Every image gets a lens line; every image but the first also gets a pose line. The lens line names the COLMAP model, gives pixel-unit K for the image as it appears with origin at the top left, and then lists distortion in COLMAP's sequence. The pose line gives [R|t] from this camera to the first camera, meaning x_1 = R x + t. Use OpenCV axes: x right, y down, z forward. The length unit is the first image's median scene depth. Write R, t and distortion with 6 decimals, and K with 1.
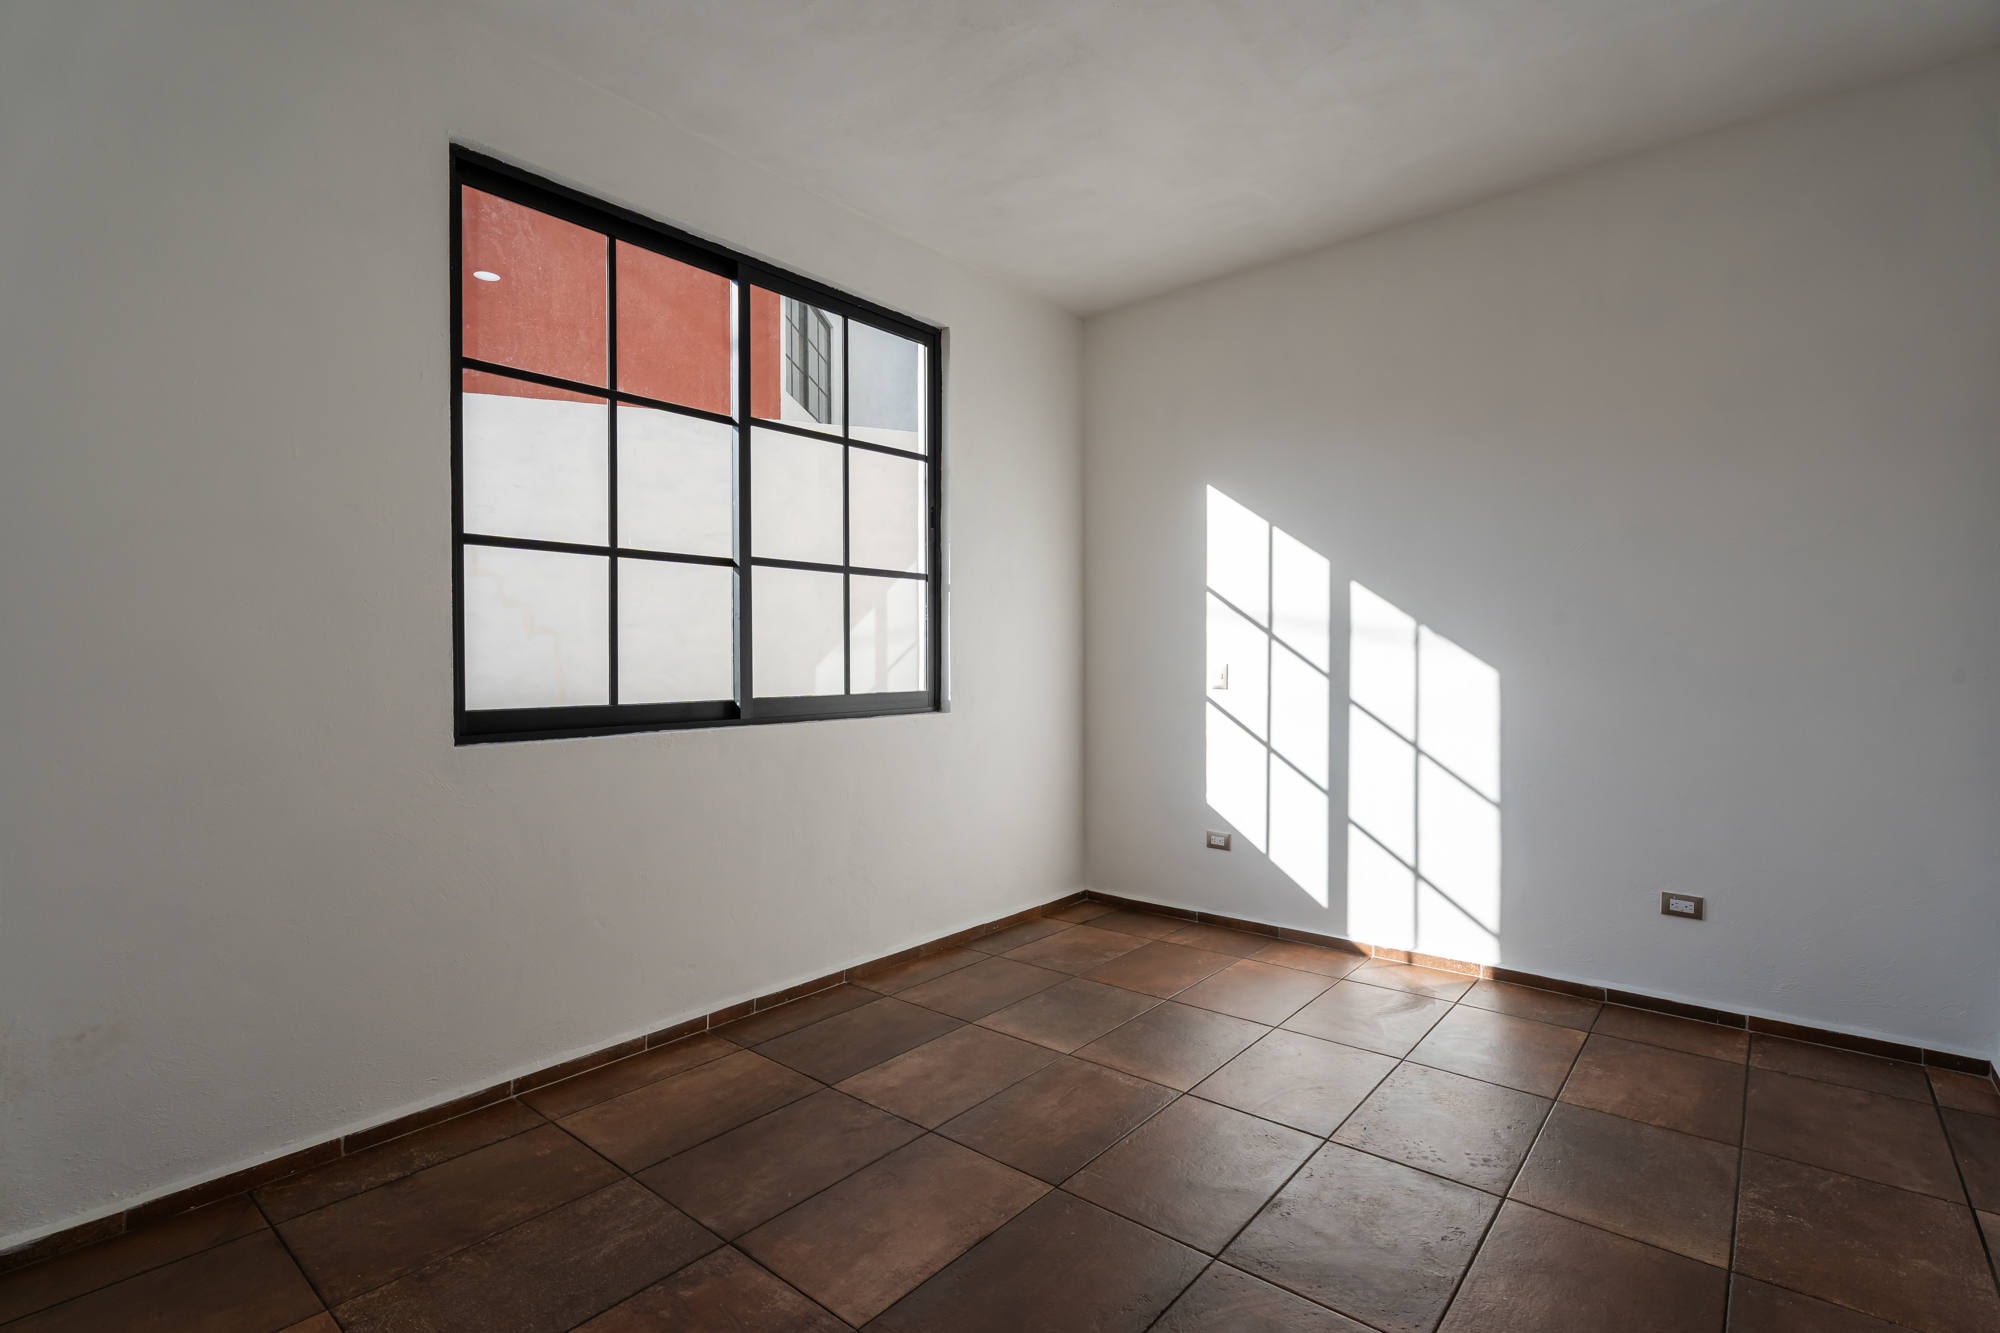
lens RADIAL K [[981.8, 0, 987.0], [0, 981.8, 672.7], [0, 0, 1]] dist [0.000024, -0.001928]
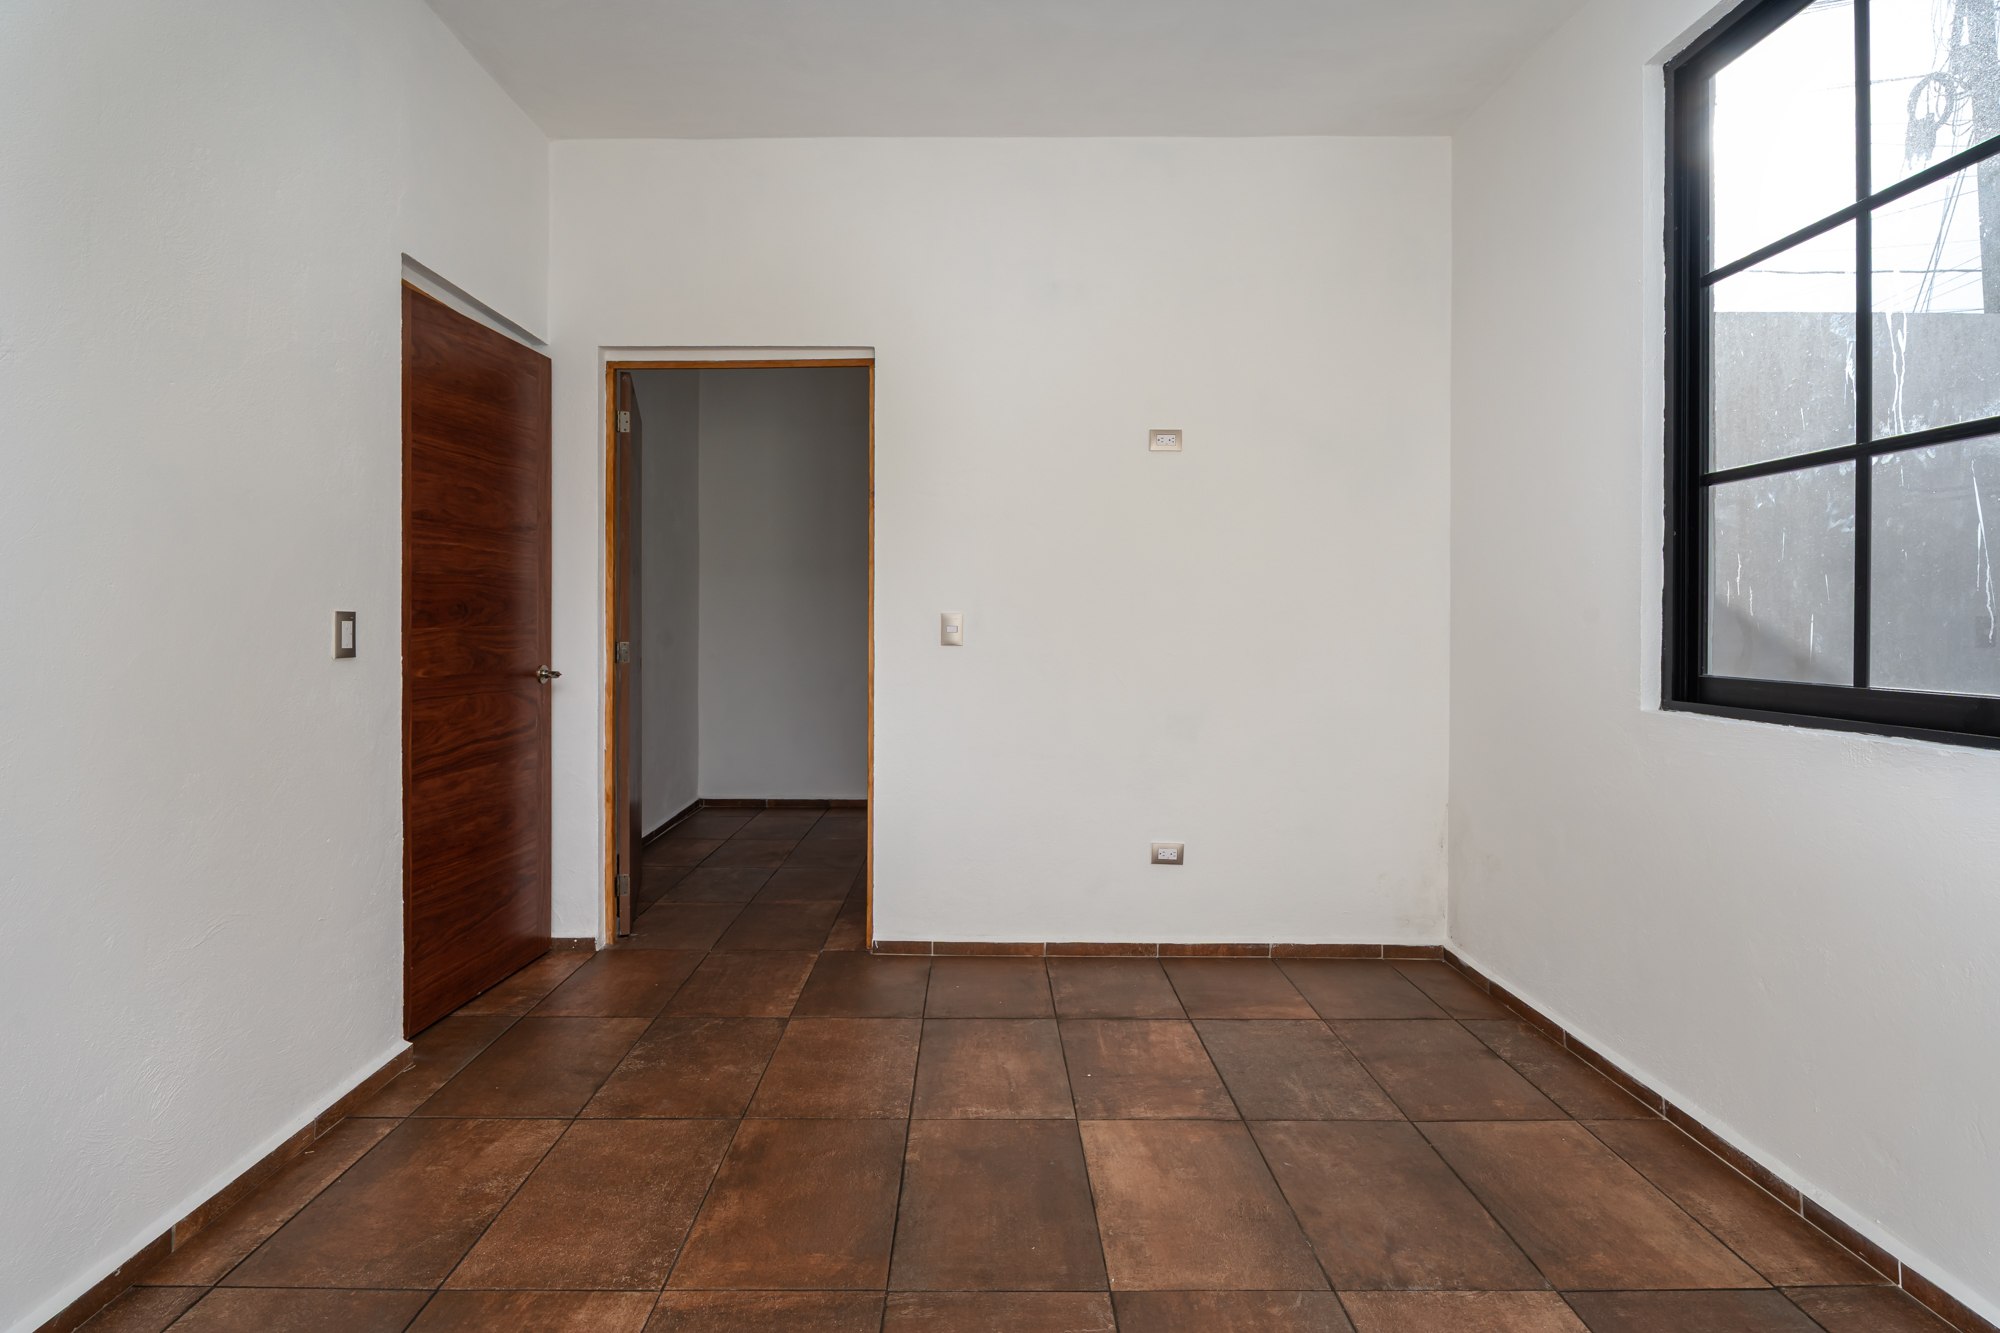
lens RADIAL K [[981.8, 0, 989.4], [0, 981.8, 650.7], [0, 0, 1]] dist [0.000024, -0.001928]
pose [[-0.757309, 0.021669, -0.652697, 0.556274], [-0.011294, 0.998865, 0.046265, -0.018260], [0.652959, 0.042409, -0.756205, 1.301460]]
